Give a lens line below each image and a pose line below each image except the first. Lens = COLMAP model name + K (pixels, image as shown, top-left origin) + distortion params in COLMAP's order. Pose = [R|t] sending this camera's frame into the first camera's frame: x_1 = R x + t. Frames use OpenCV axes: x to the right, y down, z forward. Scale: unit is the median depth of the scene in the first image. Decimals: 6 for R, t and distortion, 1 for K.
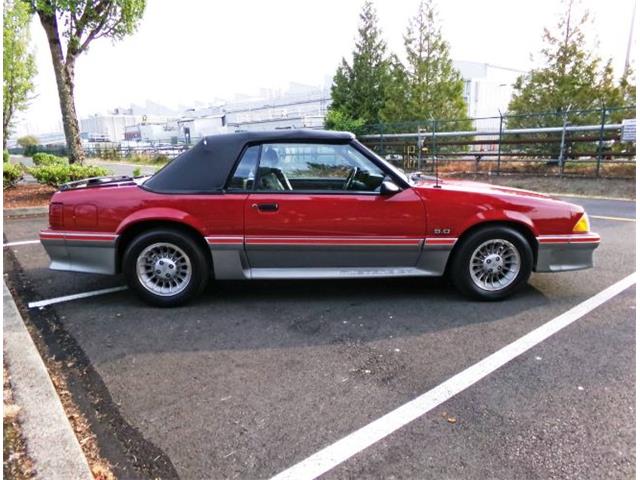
lens RADIAL K [[431.4, 0, 311.7], [0, 431.4, 243.1], [0, 0, 1]] dist [-0.009247, 0.023731]
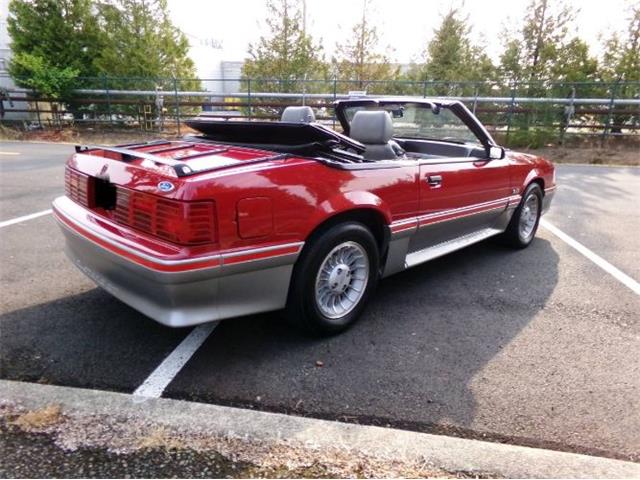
lens RADIAL K [[429.4, 0, 313.9], [0, 429.4, 240.5], [0, 0, 1]] dist [0.006198, 0.007534]
pose [[0.722030, -0.175142, 0.669327, -0.162159], [0.121060, 0.984485, 0.127017, -0.019790], [-0.681188, -0.010681, 0.732030, 0.102634]]
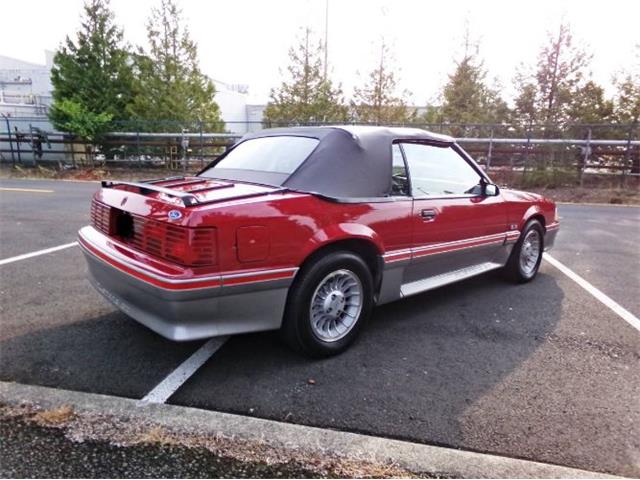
lens RADIAL K [[431.9, 0, 315.0], [0, 431.9, 240.0], [0, 0, 1]] dist [-0.010856, 0.026423]
pose [[0.754058, -0.106538, 0.648110, -0.164704], [0.113023, 0.993085, 0.031748, -0.016549], [-0.647010, 0.049312, 0.760885, 0.088605]]
